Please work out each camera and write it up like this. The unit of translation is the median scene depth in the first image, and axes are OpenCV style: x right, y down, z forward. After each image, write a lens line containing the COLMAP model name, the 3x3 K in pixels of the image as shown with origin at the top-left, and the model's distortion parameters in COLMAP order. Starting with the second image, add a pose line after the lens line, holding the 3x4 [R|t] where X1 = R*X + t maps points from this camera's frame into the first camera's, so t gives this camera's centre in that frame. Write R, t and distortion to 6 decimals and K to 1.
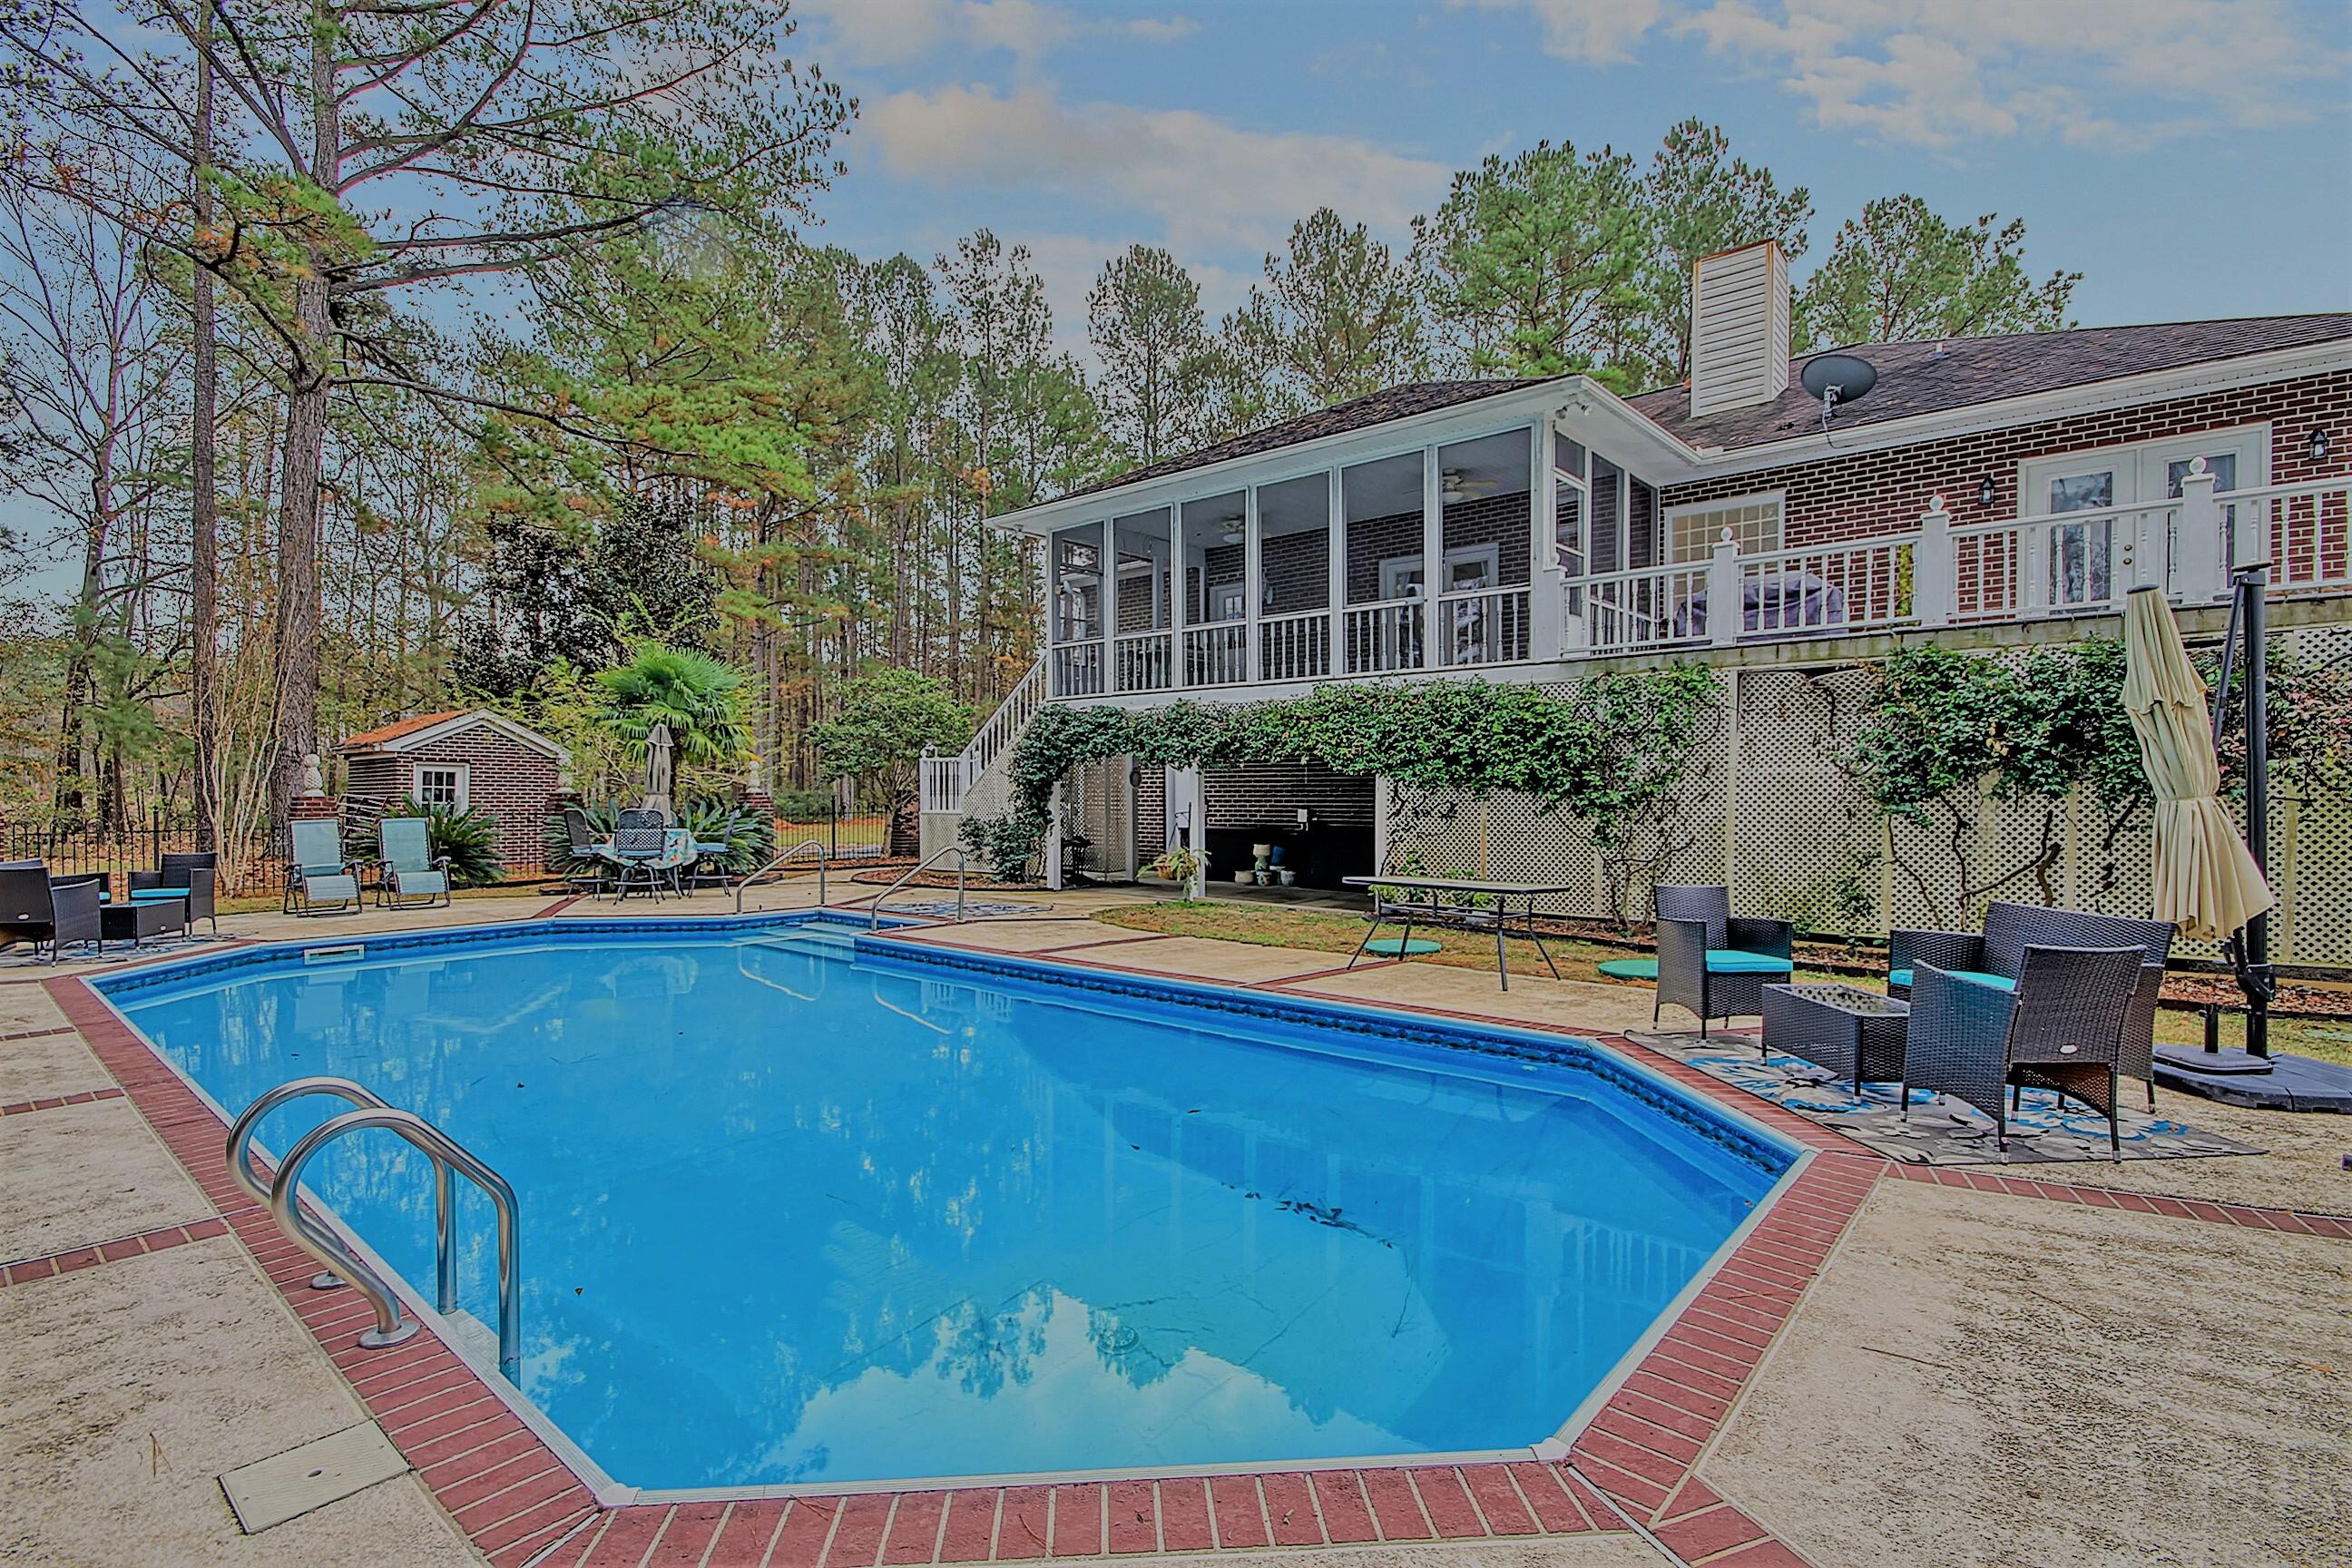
lens RADIAL K [[1120.7, 0, 1176.0], [0, 1120.7, 784.0], [0, 0, 1]] dist [0.003733, -0.013497]
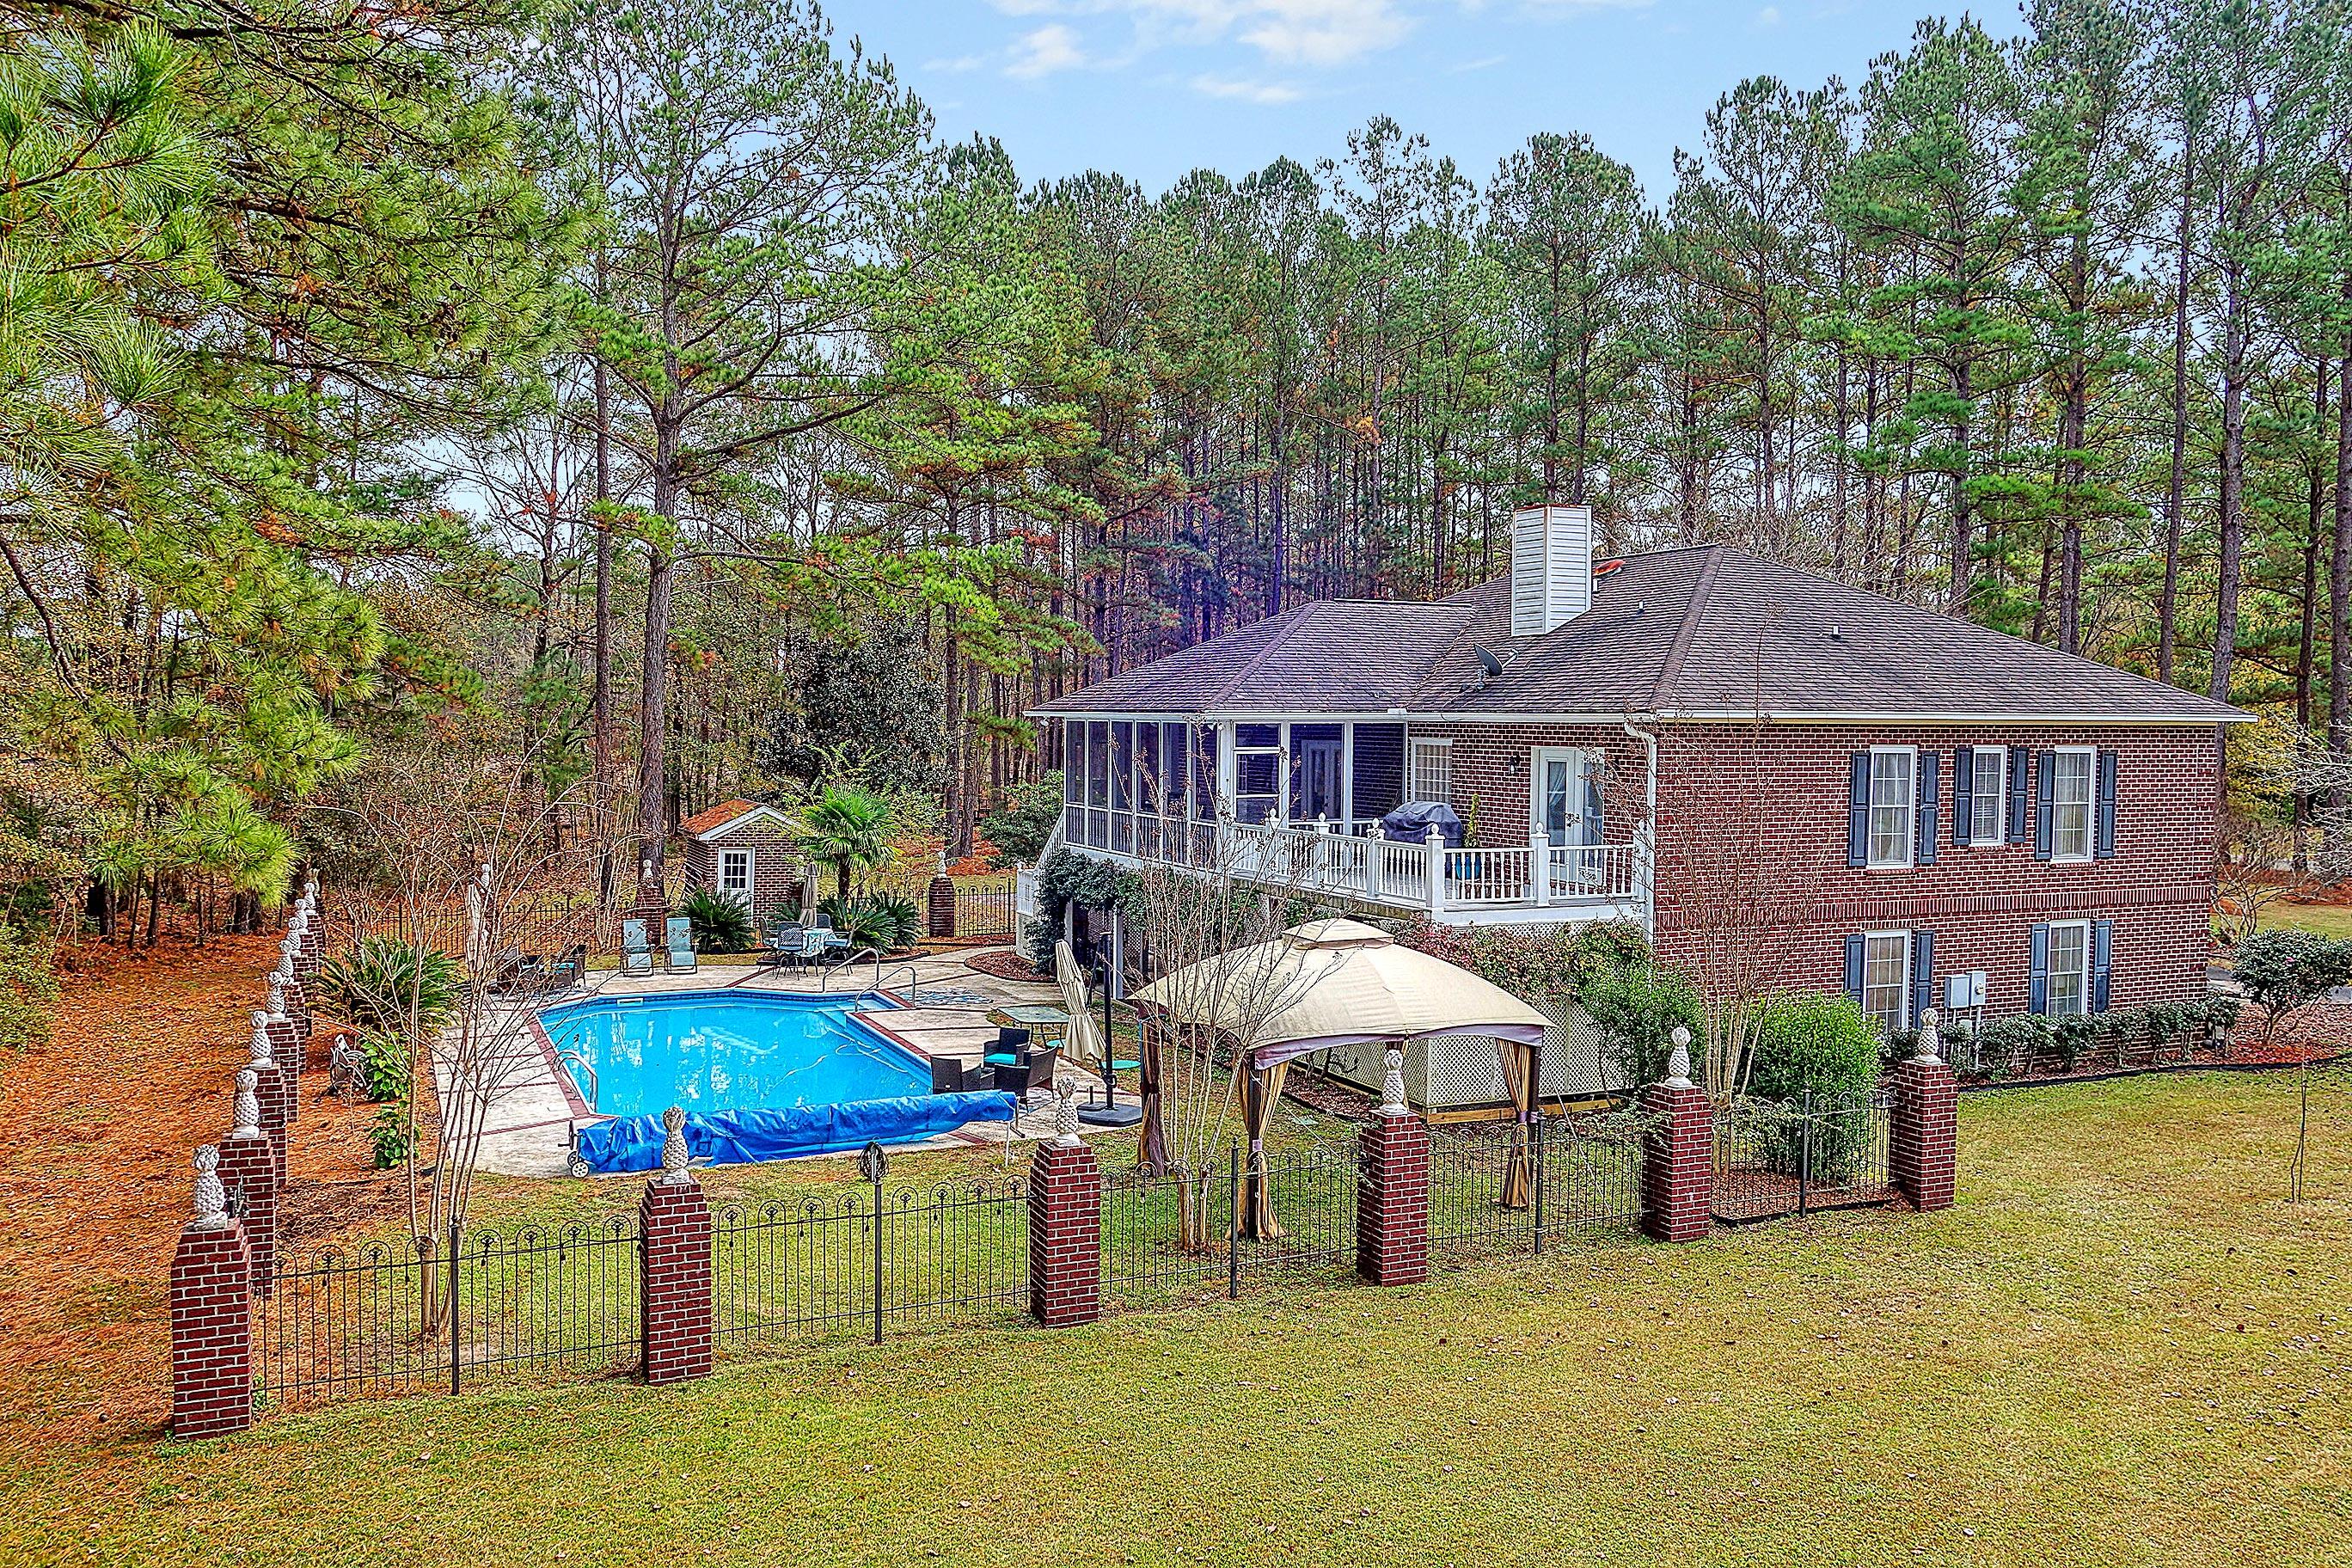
lens RADIAL K [[1872.5, 0, 1176.0], [0, 1872.5, 784.0], [0, 0, 1]] dist [-0.004729, -0.002140]
pose [[0.902611, 0.022484, -0.429869, 1.000031], [-0.005170, 0.999129, 0.041403, -0.243936], [0.430426, -0.035148, 0.901941, -1.014815]]
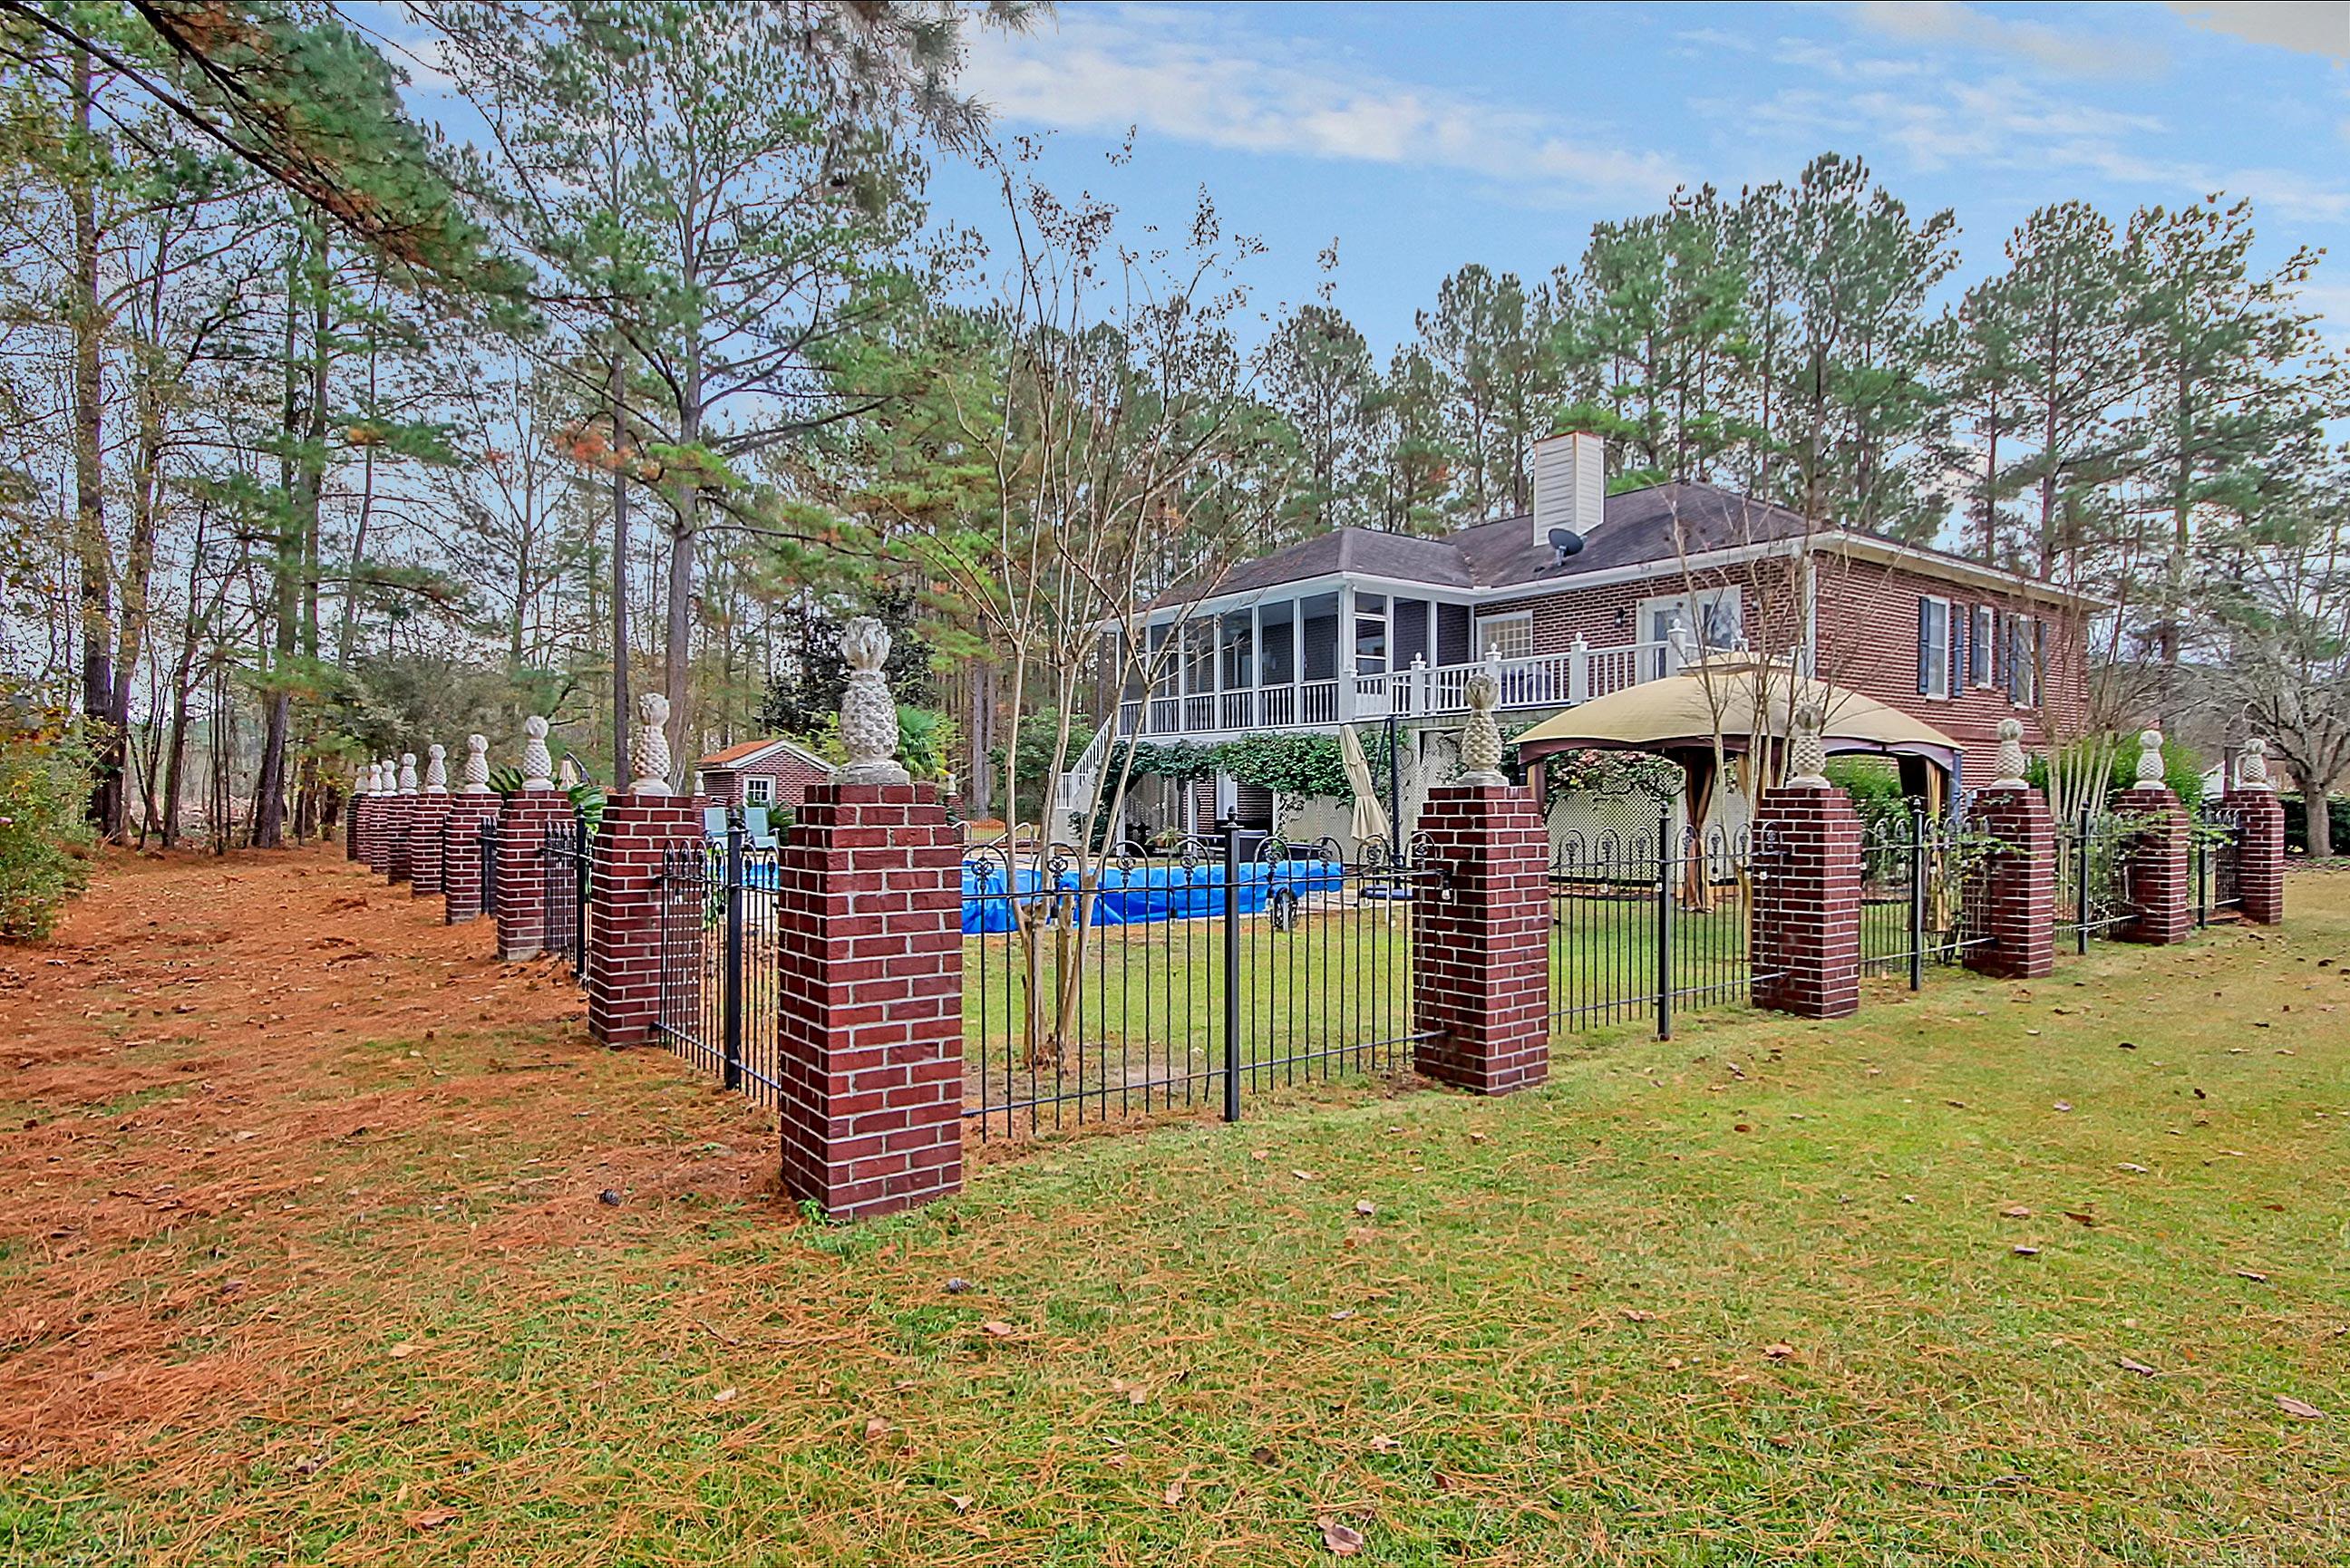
lens RADIAL K [[1237.3, 0, 1175.0], [0, 1237.3, 784.0], [0, 0, 1]] dist [0.020135, -0.021444]
pose [[0.976013, 0.004680, -0.217663, 0.349338], [-0.006522, 0.999949, -0.007746, 0.004340], [0.217616, 0.008980, 0.975993, -0.692628]]
